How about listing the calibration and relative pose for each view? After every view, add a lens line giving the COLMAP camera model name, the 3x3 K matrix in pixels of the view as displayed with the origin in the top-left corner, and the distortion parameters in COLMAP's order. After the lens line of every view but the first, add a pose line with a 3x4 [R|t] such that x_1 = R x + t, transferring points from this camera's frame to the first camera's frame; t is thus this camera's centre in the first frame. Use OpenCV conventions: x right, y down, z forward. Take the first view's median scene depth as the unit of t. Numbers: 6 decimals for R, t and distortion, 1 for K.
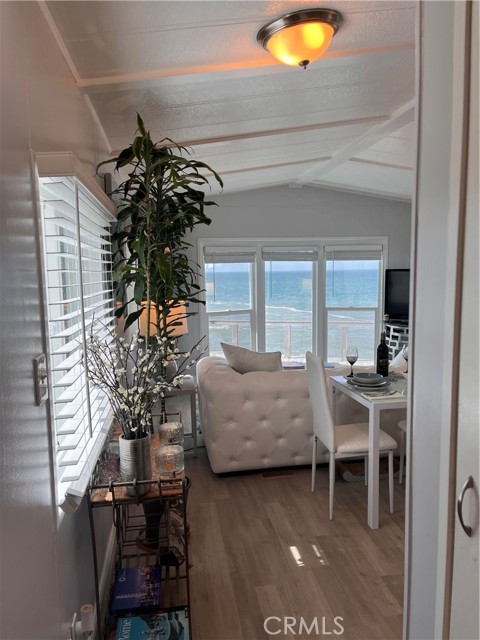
lens RADIAL K [[476.5, 0, 240.0], [0, 476.5, 320.0], [0, 0, 1]] dist [0.006220, -0.048853]
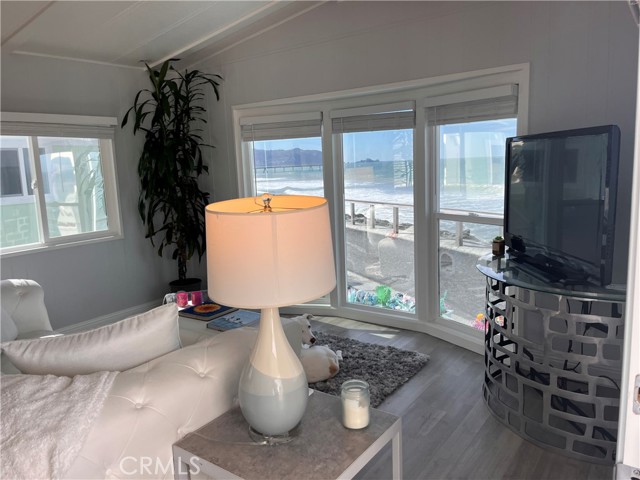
lens RADIAL K [[479.1, 0, 320.8], [0, 479.1, 231.2], [0, 0, 1]] dist [0.004368, -0.048771]
pose [[0.724900, 0.090514, -0.682882, 0.473330], [-0.043359, 0.995359, 0.085905, -0.048942], [0.687489, -0.032663, 0.725460, 0.531994]]
